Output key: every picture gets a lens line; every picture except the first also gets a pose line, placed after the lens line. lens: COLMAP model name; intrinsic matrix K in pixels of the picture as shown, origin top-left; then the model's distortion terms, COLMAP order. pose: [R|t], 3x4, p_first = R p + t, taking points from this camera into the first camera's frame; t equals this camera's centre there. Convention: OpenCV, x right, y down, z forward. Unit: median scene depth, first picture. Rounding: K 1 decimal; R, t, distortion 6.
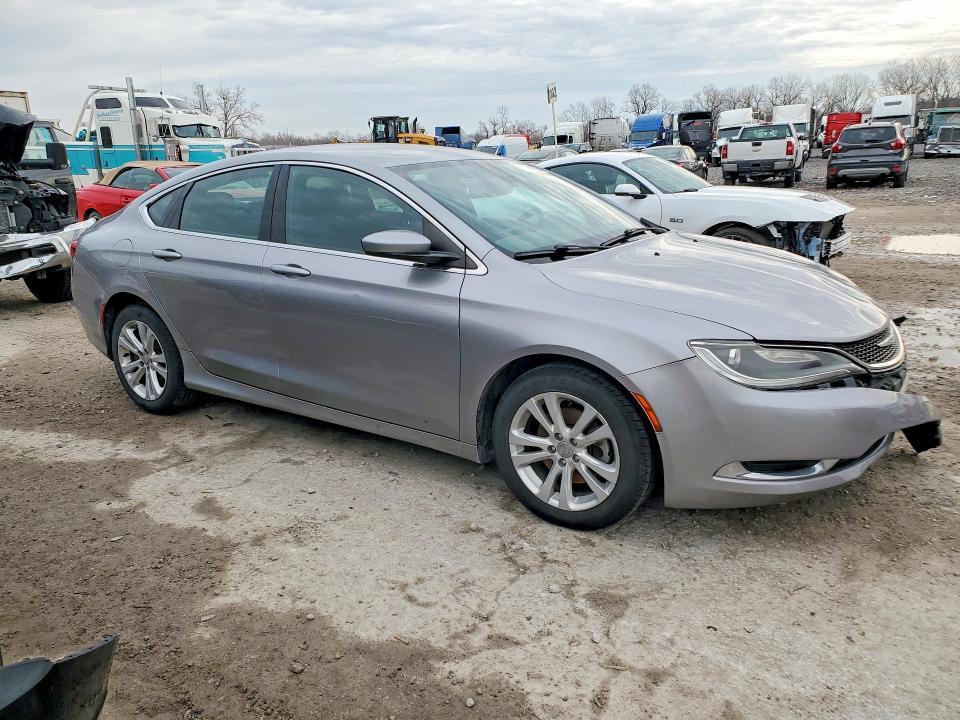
lens RADIAL K [[748.7, 0, 478.4], [0, 748.7, 359.6], [0, 0, 1]] dist [0.009242, -0.005330]
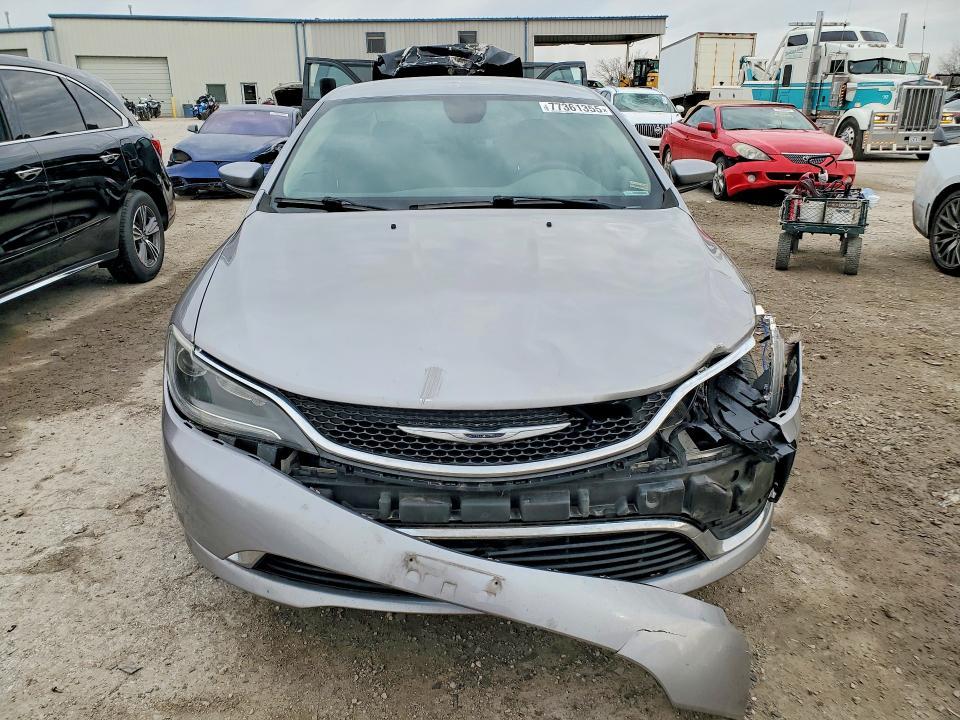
lens RADIAL K [[748.7, 0, 483.5], [0, 748.7, 361.7], [0, 0, 1]] dist [0.009242, -0.005330]
pose [[0.581087, 0.273502, -0.766508, 0.140687], [-0.215046, 0.959965, 0.179506, -0.025741], [0.784916, 0.060526, 0.616638, 0.099132]]
